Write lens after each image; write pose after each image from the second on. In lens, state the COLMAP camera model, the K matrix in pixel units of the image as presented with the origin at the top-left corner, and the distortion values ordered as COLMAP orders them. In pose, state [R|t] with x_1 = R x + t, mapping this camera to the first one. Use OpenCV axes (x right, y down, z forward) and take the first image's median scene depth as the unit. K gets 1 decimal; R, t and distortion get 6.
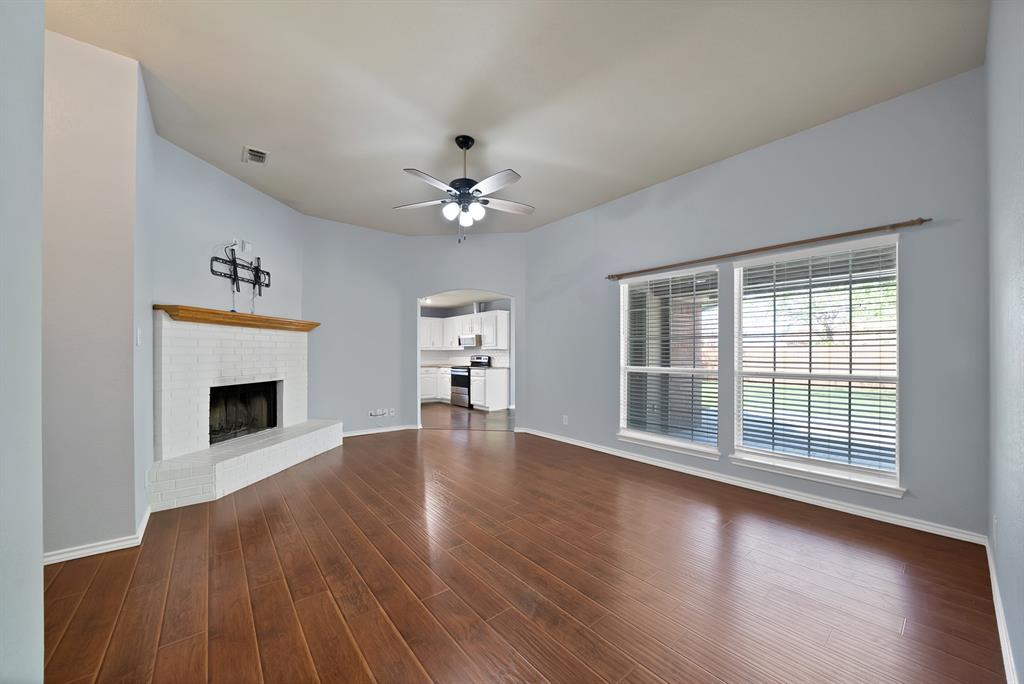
lens RADIAL K [[372.3, 0, 511.7], [0, 372.3, 345.1], [0, 0, 1]] dist [-0.017672, 0.000139]
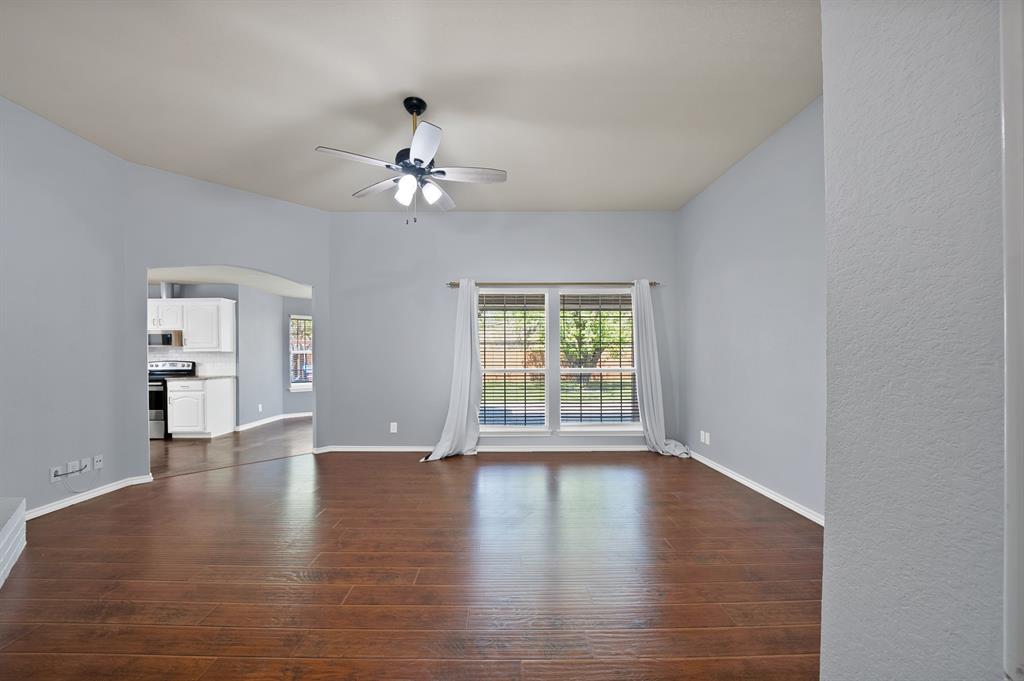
lens RADIAL K [[370.9, 0, 503.5], [0, 370.9, 354.9], [0, 0, 1]] dist [-0.028087, 0.000004]
pose [[0.621977, -0.000508, 0.783035, -0.413974], [-0.013694, 0.999840, 0.011526, 0.002187], [-0.782915, -0.017892, 0.621871, 0.202299]]
